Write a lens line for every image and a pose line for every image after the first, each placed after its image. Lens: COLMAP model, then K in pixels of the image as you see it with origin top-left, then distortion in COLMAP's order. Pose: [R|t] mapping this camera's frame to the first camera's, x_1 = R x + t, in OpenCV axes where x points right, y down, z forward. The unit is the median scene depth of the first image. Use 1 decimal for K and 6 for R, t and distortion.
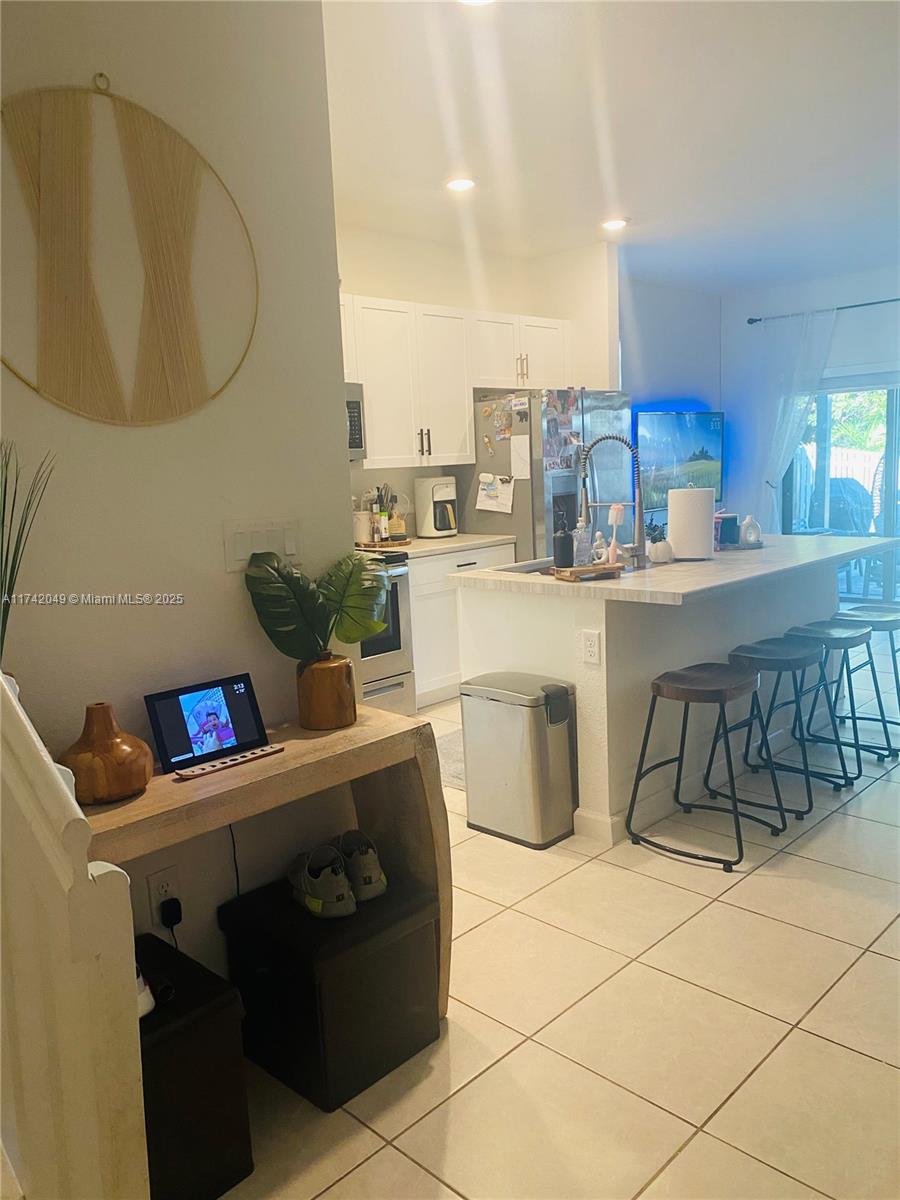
lens RADIAL K [[908.8, 0, 434.9], [0, 908.8, 596.7], [0, 0, 1]] dist [0.087678, -0.174243]
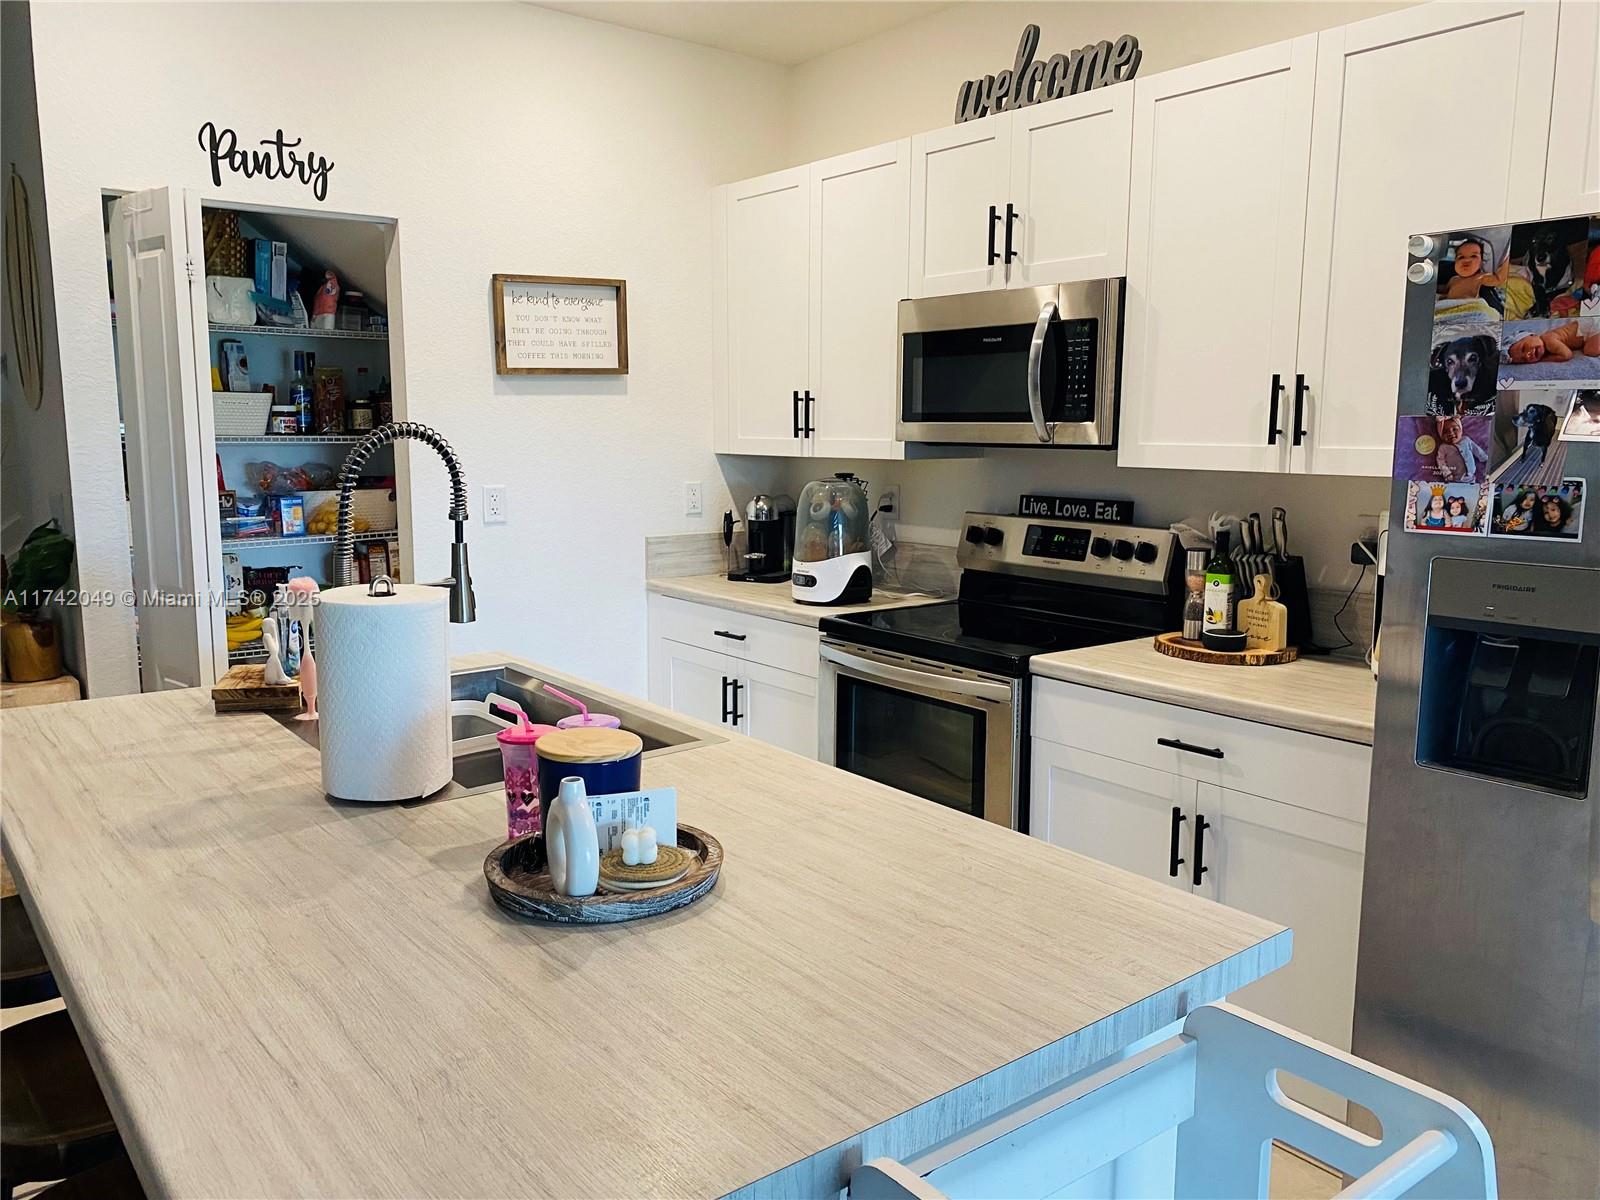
lens RADIAL K [[1211.8, 0, 802.9], [0, 1211.8, 593.1], [0, 0, 1]] dist [0.087678, -0.174243]
pose [[-0.137371, 0.182470, -0.973568, 0.510073], [-0.150174, 0.967687, 0.202557, -0.166231], [0.979070, 0.174029, -0.105530, 0.860282]]
